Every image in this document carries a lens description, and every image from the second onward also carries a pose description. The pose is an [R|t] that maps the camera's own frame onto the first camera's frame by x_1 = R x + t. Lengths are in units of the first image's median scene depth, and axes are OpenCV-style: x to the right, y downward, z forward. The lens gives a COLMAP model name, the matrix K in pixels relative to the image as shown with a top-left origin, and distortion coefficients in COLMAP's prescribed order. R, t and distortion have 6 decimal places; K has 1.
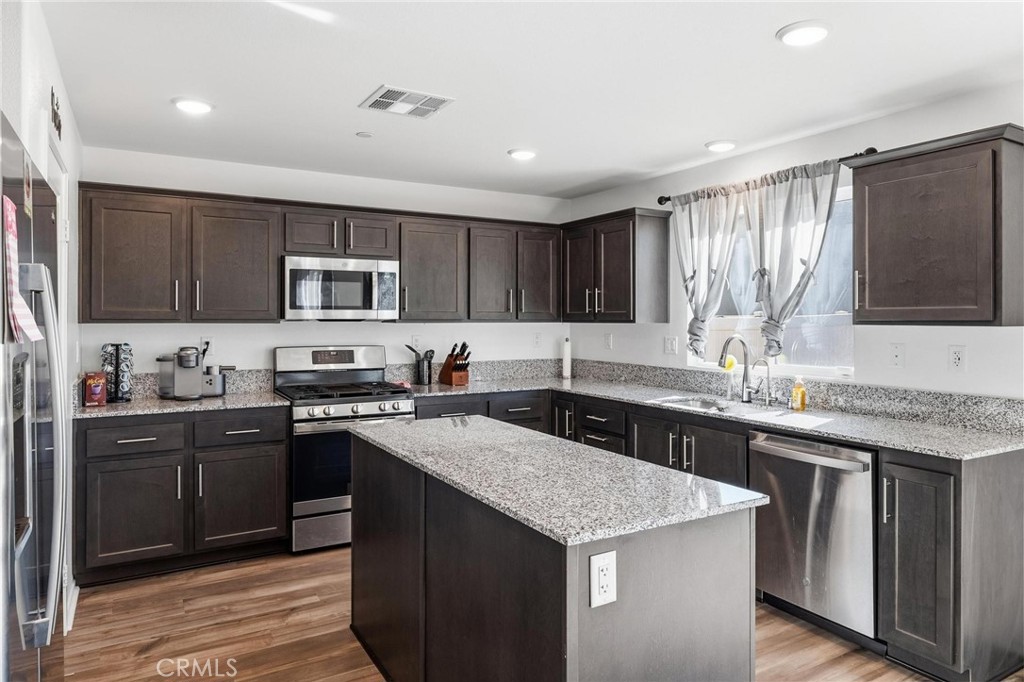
lens RADIAL K [[653.6, 0, 519.0], [0, 653.6, 309.8], [0, 0, 1]] dist [-0.003338, -0.000430]
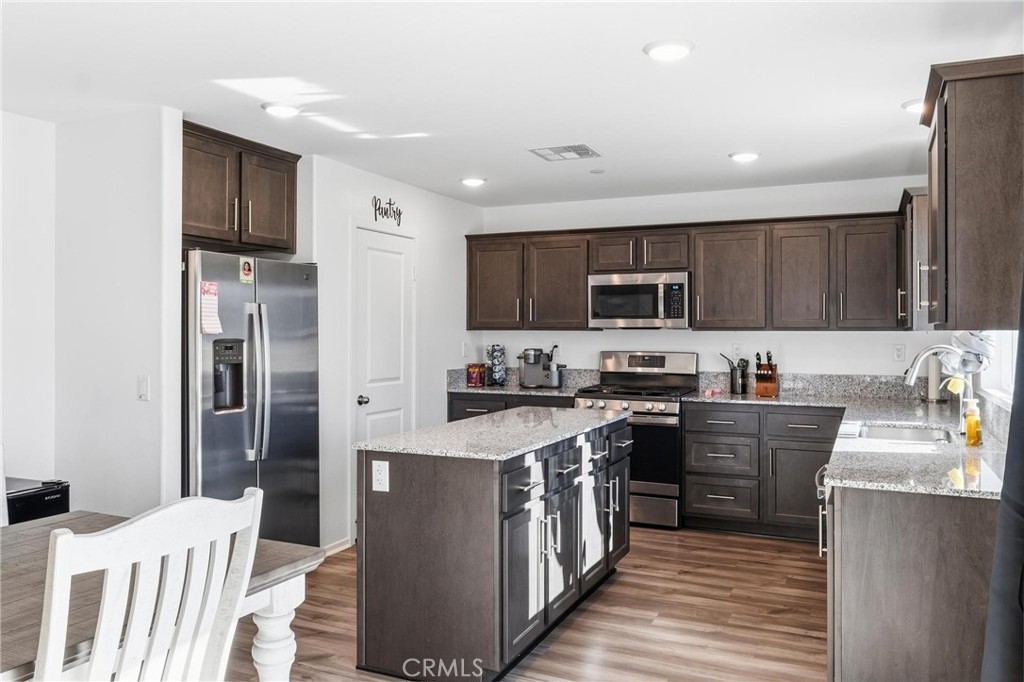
lens RADIAL K [[794.9, 0, 510.3], [0, 794.9, 339.1], [0, 0, 1]] dist [0.058577, 0.000940]
pose [[0.570607, 0.008178, -0.821183, 0.726604], [0.009756, 0.999812, 0.016736, 0.009322], [0.821165, -0.017561, 0.570420, 0.037279]]
